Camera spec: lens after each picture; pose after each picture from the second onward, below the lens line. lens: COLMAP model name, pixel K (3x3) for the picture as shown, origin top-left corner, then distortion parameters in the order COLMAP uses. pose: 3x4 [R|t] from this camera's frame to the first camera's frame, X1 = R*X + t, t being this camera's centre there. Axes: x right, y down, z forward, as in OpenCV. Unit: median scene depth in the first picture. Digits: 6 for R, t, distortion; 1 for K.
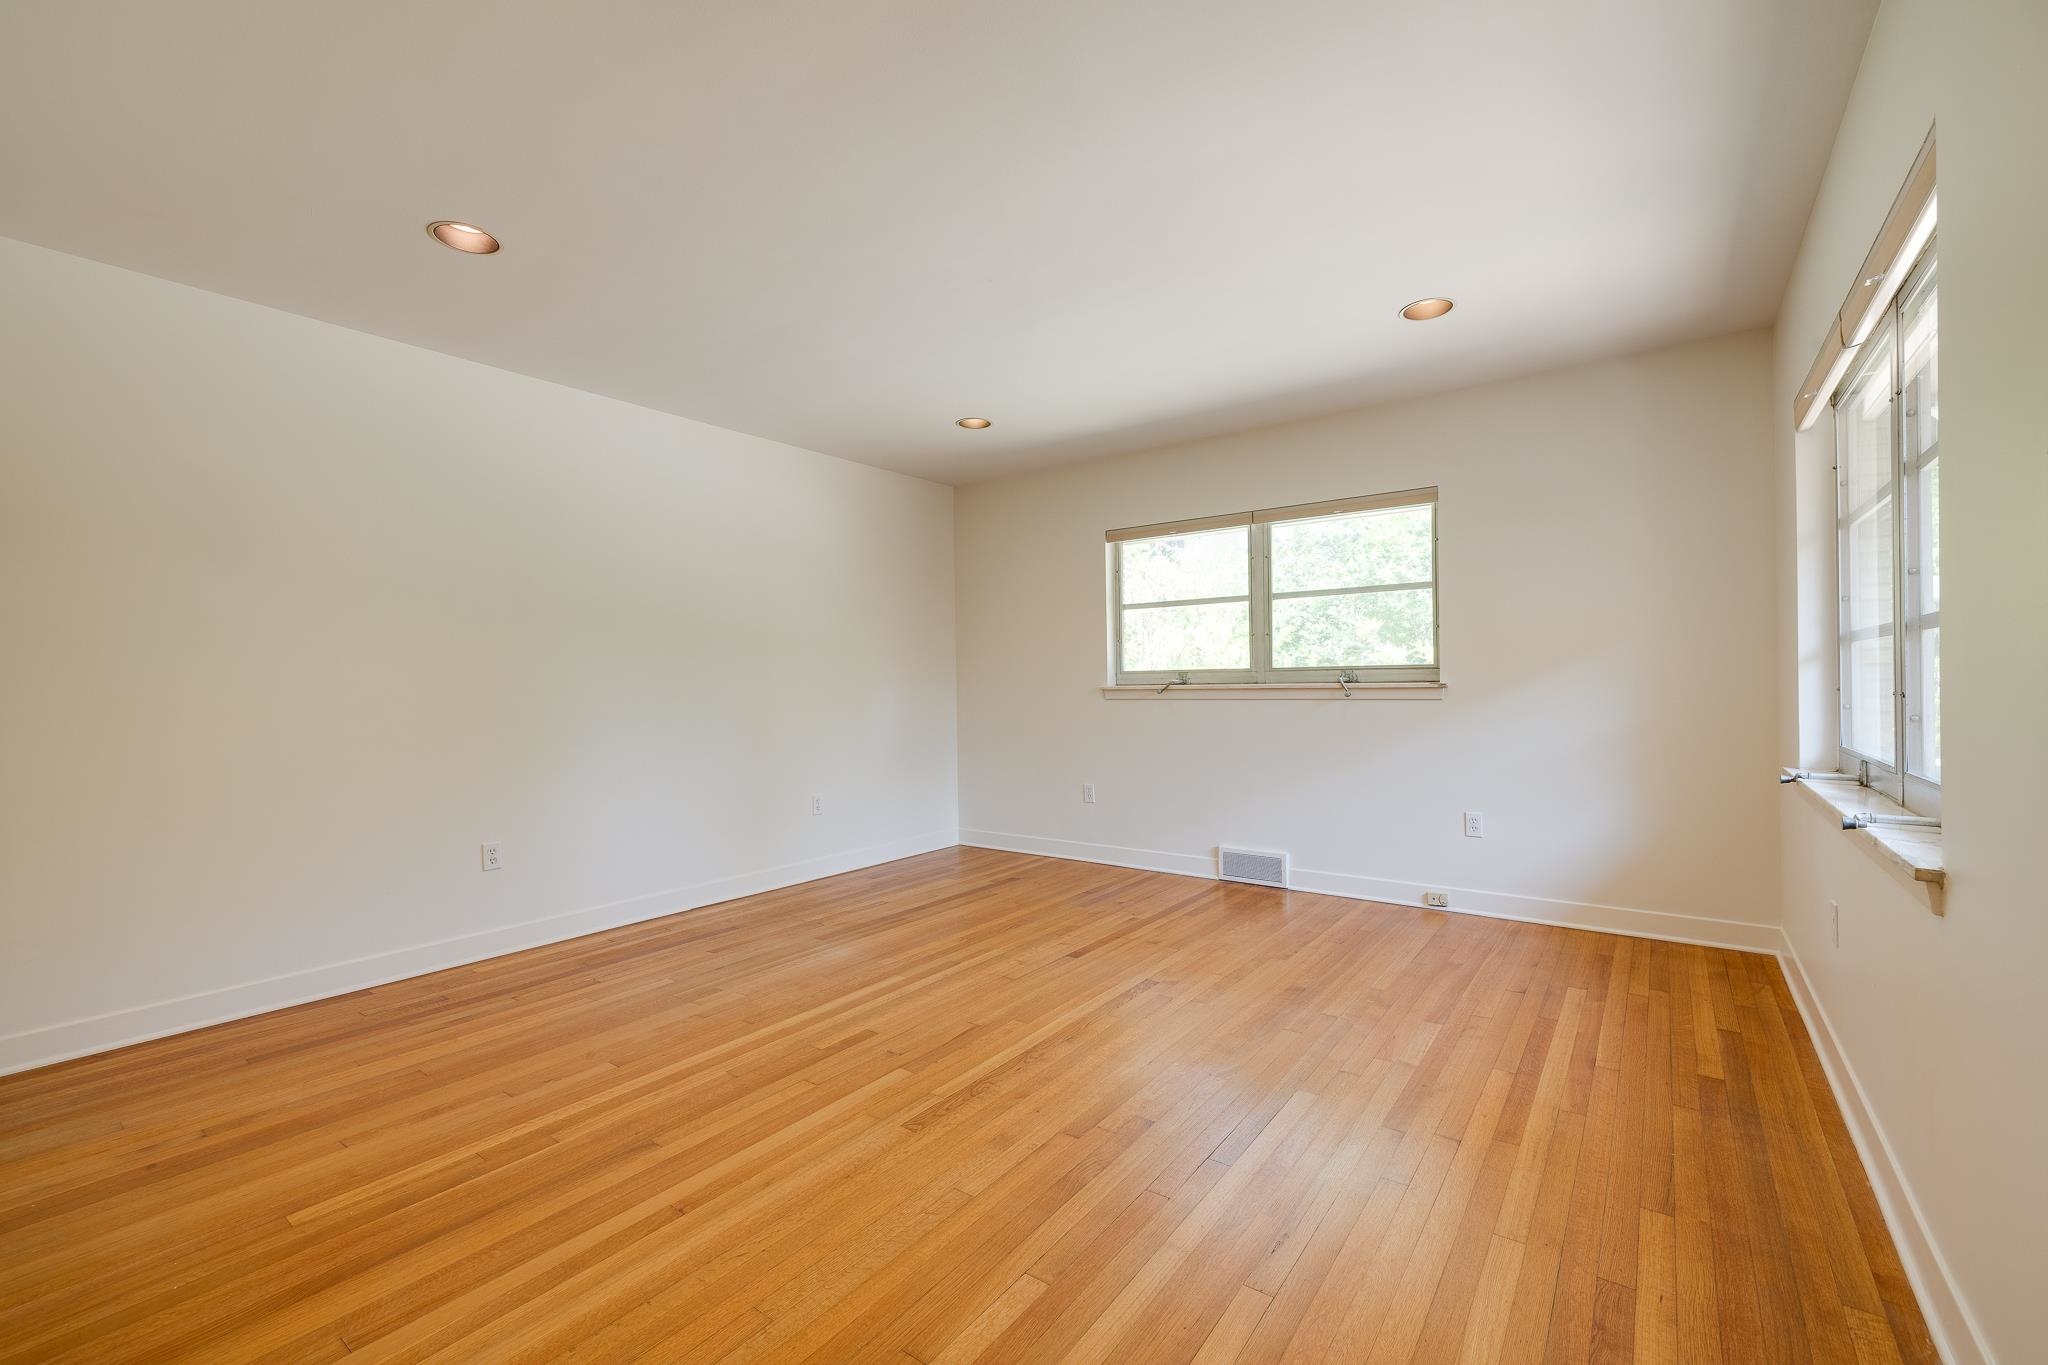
lens RADIAL K [[854.2, 0, 1031.3], [0, 854.2, 685.1], [0, 0, 1]] dist [0.000605, 0.000322]
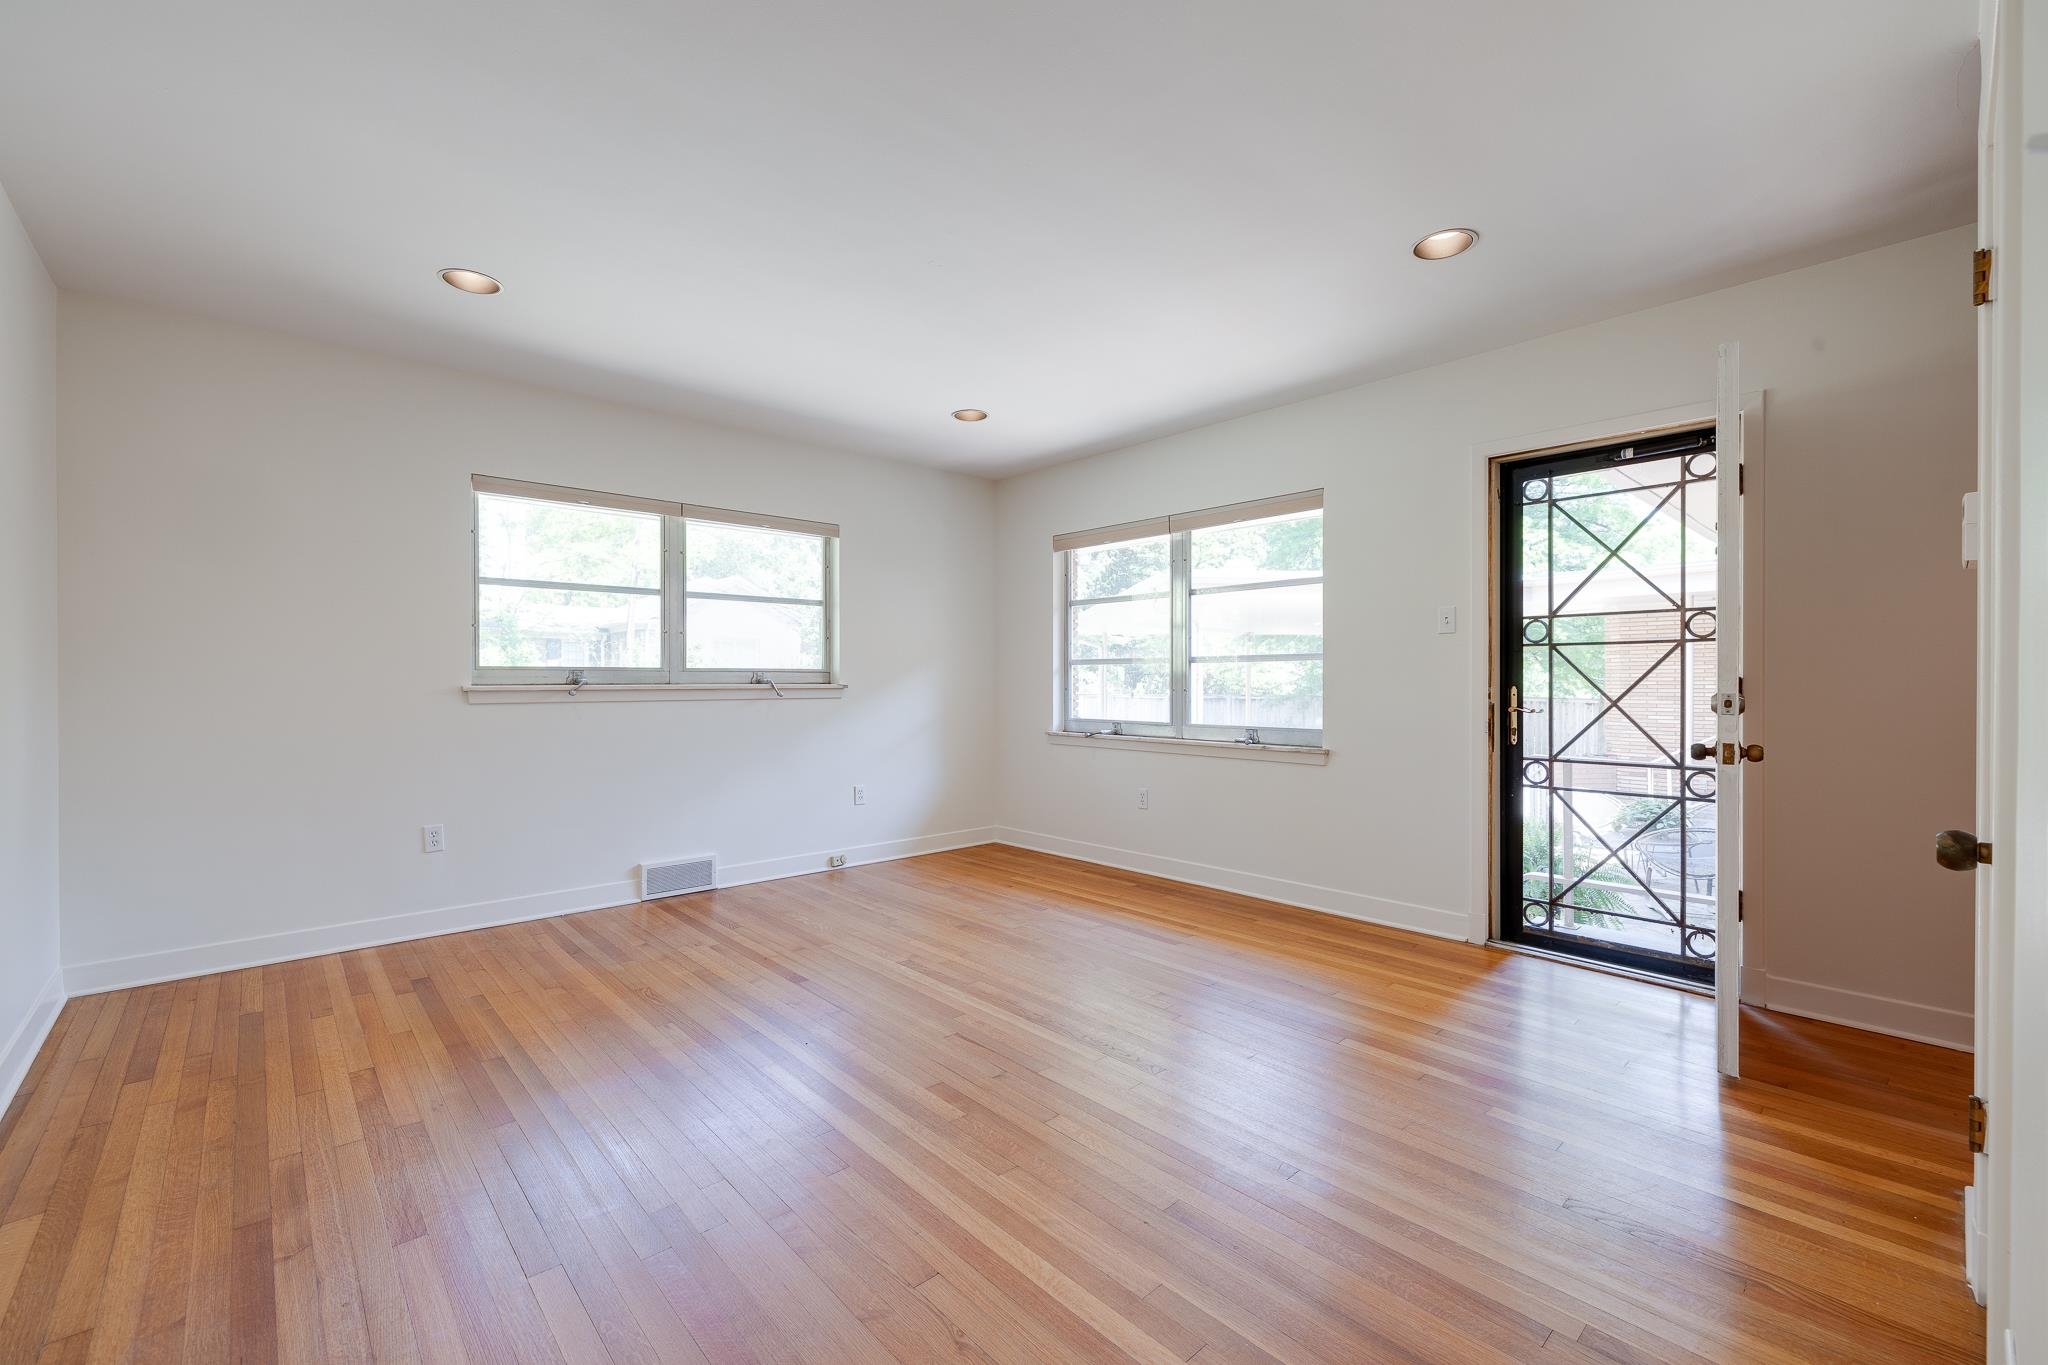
lens RADIAL K [[854.2, 0, 1031.3], [0, 854.2, 685.1], [0, 0, 1]] dist [0.000605, 0.000322]
pose [[0.194409, 0.003606, 0.980914, -0.644882], [-0.000254, 0.999993, -0.003626, 0.002845], [-0.980921, 0.000456, 0.194408, 0.464944]]
